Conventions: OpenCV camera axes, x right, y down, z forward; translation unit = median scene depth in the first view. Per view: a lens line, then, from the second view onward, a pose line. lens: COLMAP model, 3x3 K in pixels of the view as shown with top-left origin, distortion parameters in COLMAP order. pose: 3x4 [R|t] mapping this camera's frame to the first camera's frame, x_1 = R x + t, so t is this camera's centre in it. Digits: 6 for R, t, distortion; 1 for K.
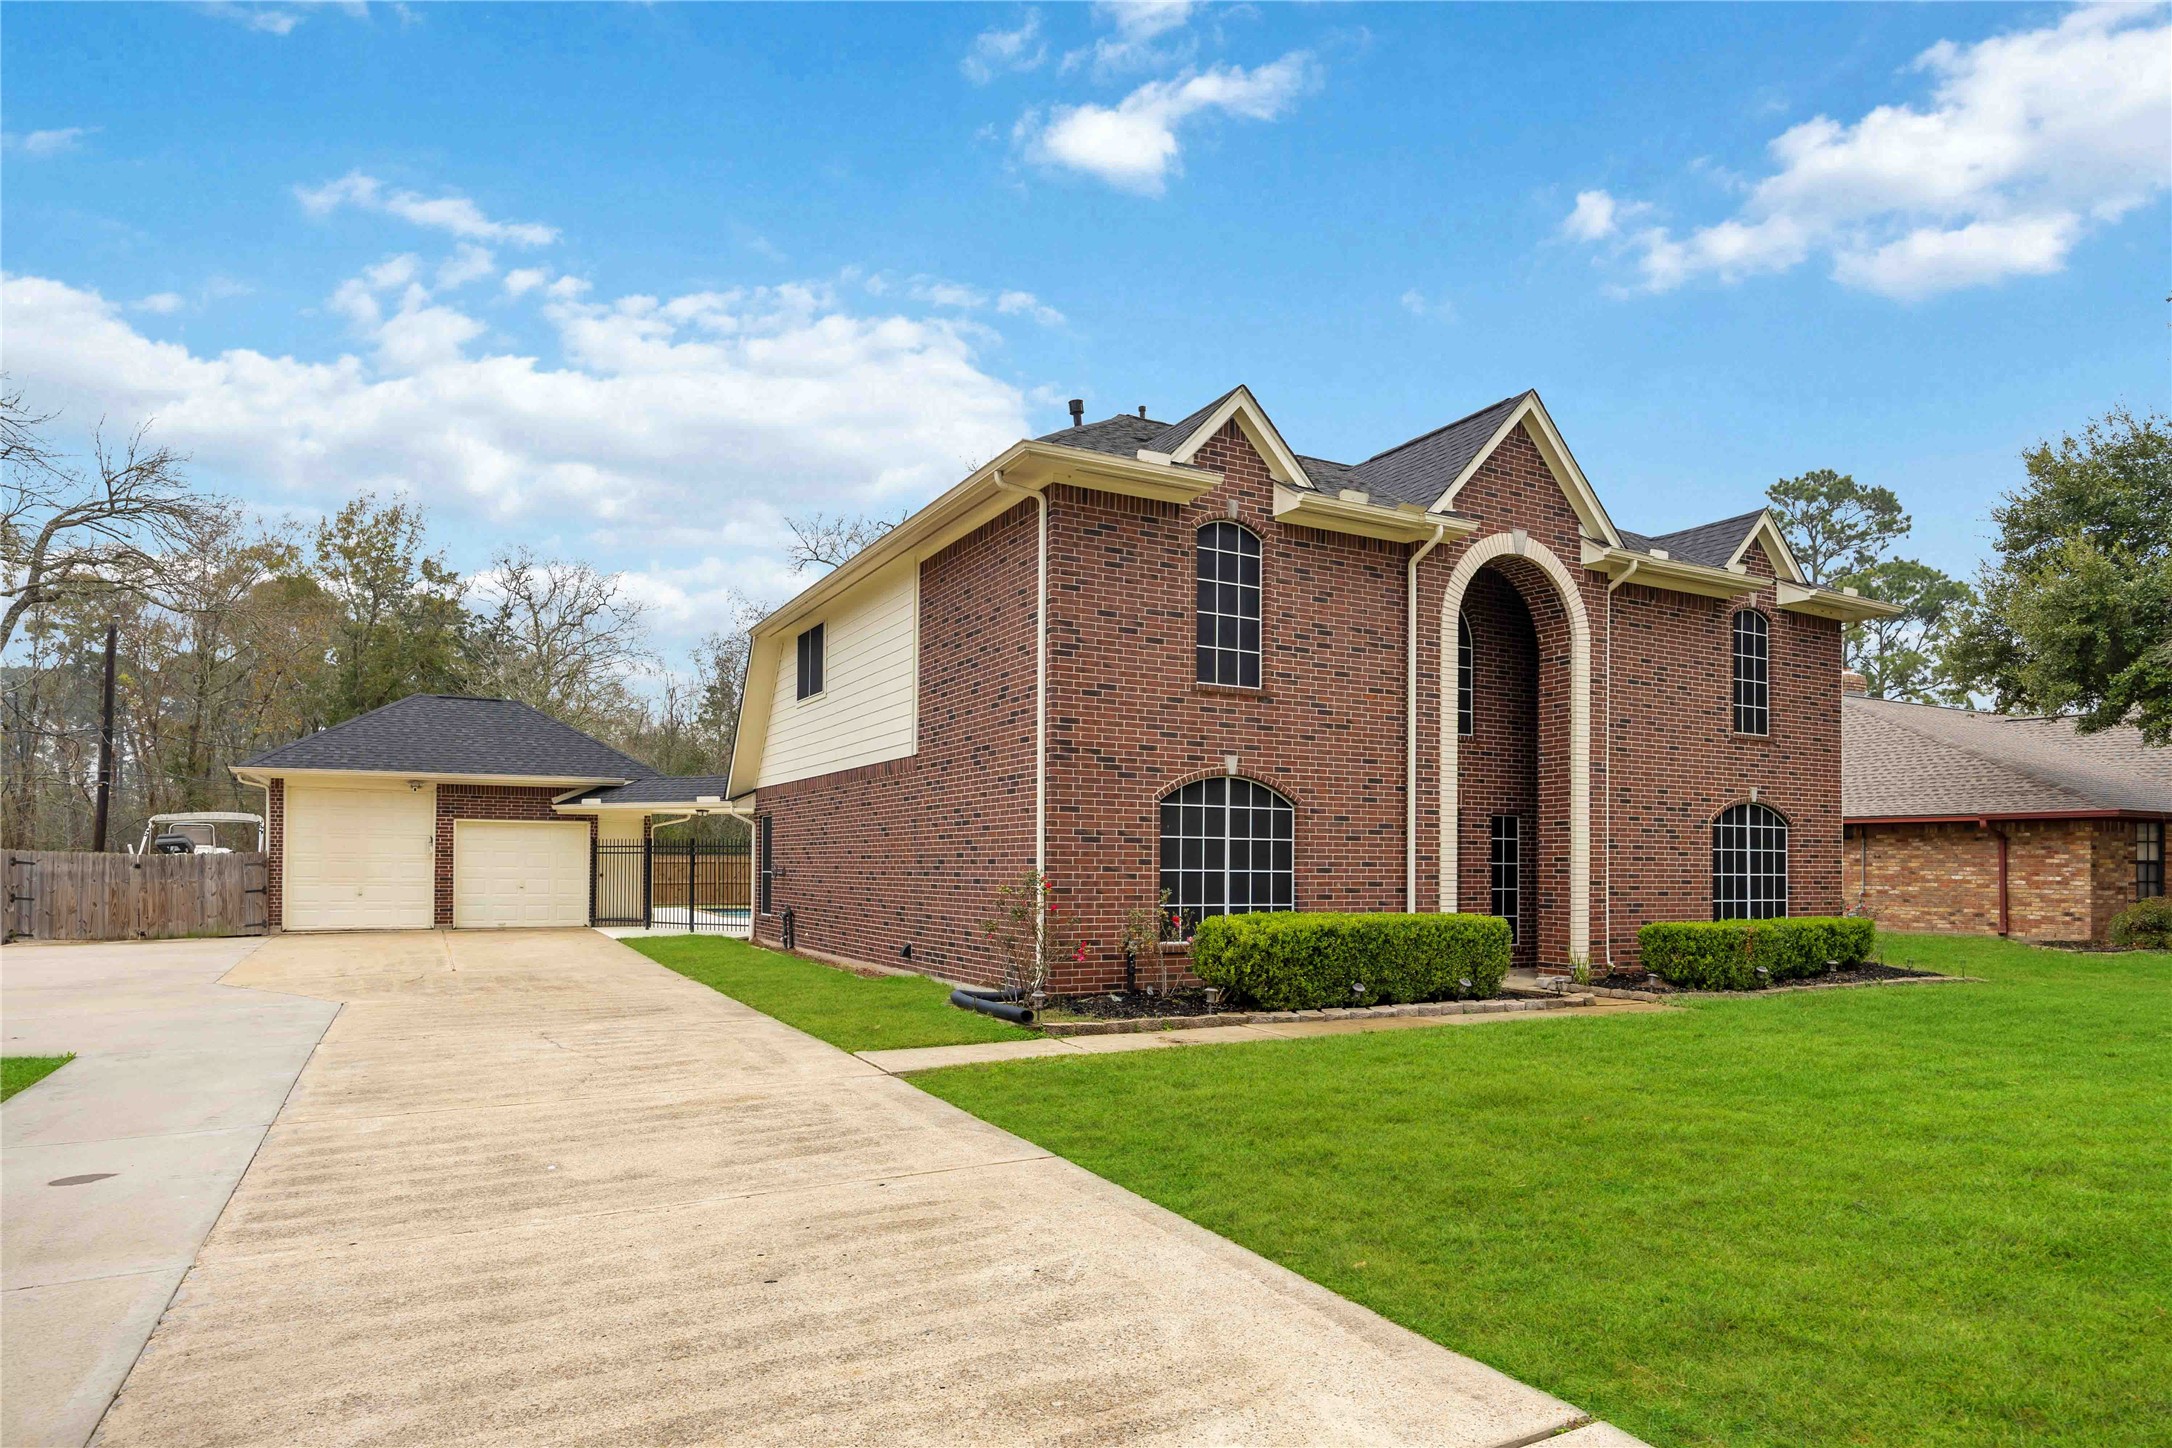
lens RADIAL K [[1237.4, 0, 1098.2], [0, 1237.4, 661.9], [0, 0, 1]] dist [-0.002807, -0.000600]
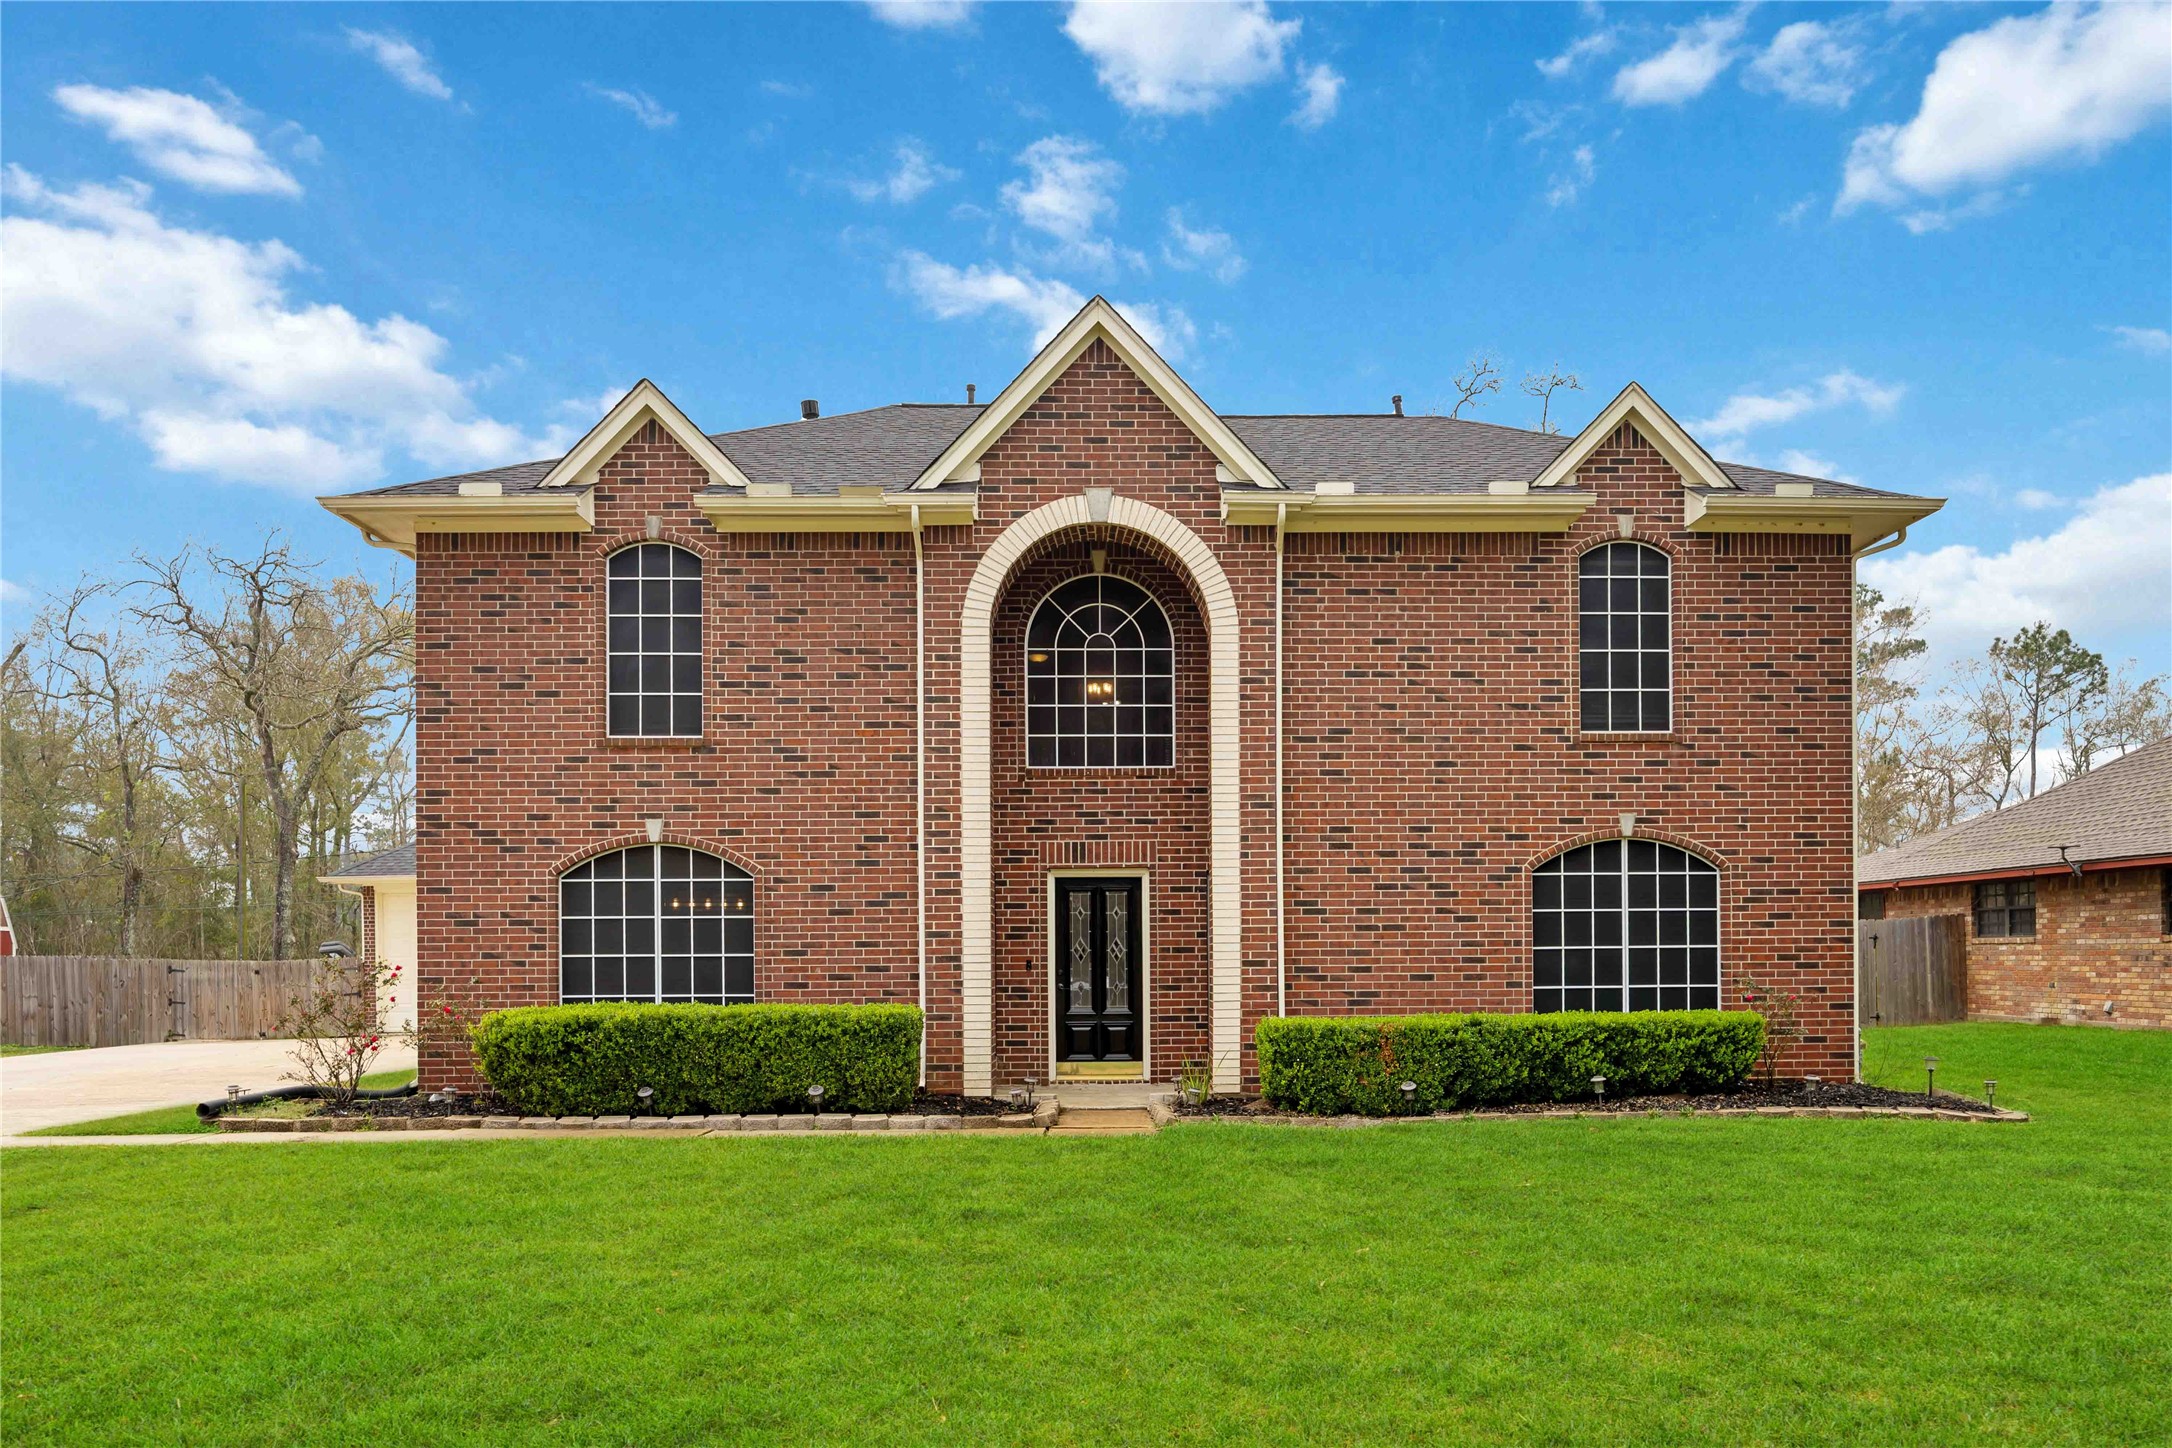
lens RADIAL K [[1563.0, 0, 1086.0], [0, 1563.0, 724.6], [0, 0, 1]] dist [-0.023528, -0.000530]
pose [[0.891288, -0.086741, -0.445063, 0.840695], [0.091630, 0.995737, -0.010566, 0.048984], [0.444082, -0.031364, 0.895437, 0.178264]]
